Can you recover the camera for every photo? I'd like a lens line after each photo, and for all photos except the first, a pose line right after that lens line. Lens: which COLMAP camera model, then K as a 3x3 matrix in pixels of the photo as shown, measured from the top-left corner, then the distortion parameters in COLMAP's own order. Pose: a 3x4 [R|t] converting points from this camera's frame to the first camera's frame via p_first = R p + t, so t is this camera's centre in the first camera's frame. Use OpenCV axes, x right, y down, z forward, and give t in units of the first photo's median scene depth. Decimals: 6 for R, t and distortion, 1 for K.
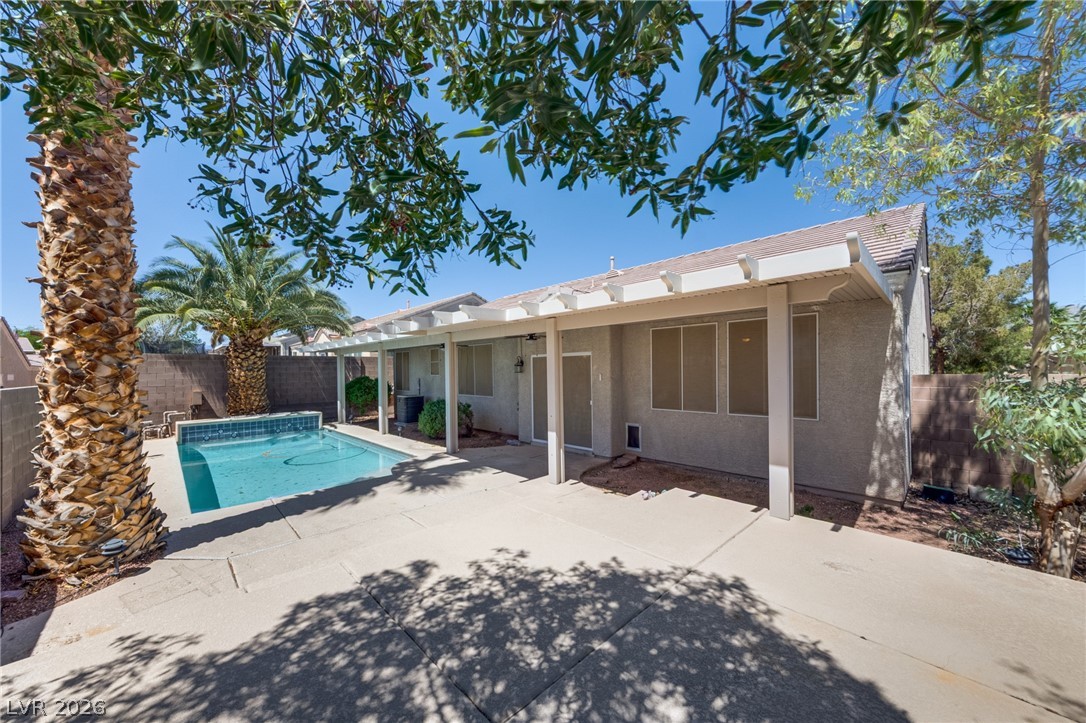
lens RADIAL K [[392.6, 0, 534.1], [0, 392.6, 363.4], [0, 0, 1]] dist [0.000357, -0.000171]
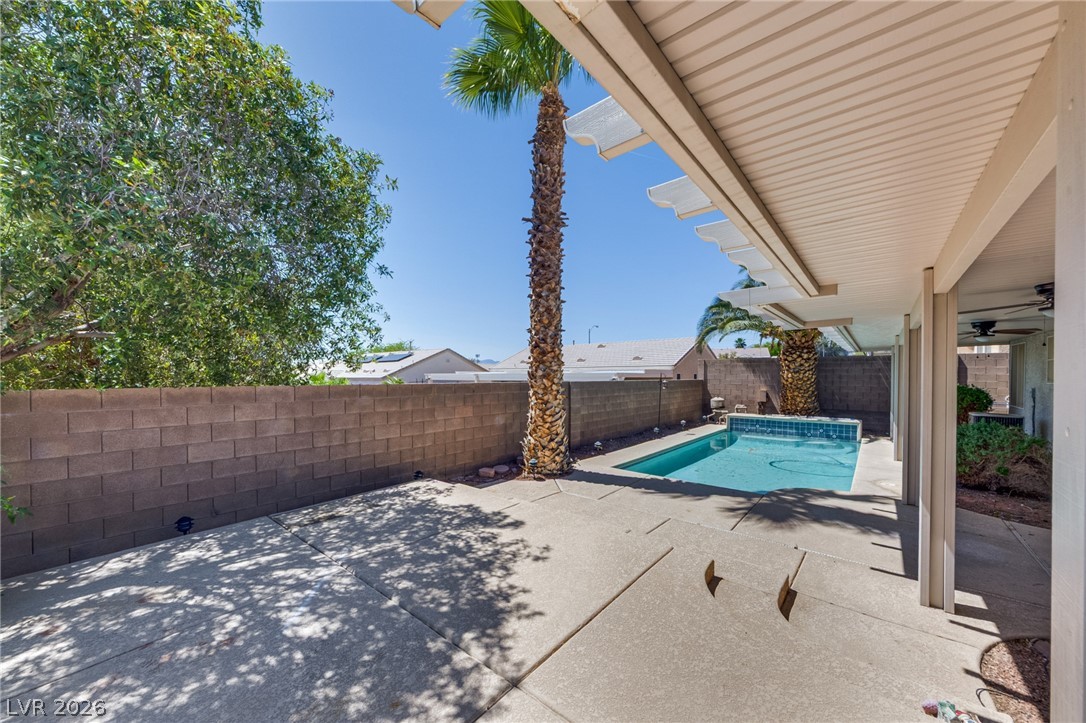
lens RADIAL K [[399.0, 0, 543.2], [0, 399.0, 375.5], [0, 0, 1]] dist [0.001041, -0.000070]
pose [[0.113443, 0.014331, -0.993441, 1.090896], [0.012492, 0.999796, 0.015850, 0.004569], [0.993466, -0.014208, 0.113241, 1.008581]]
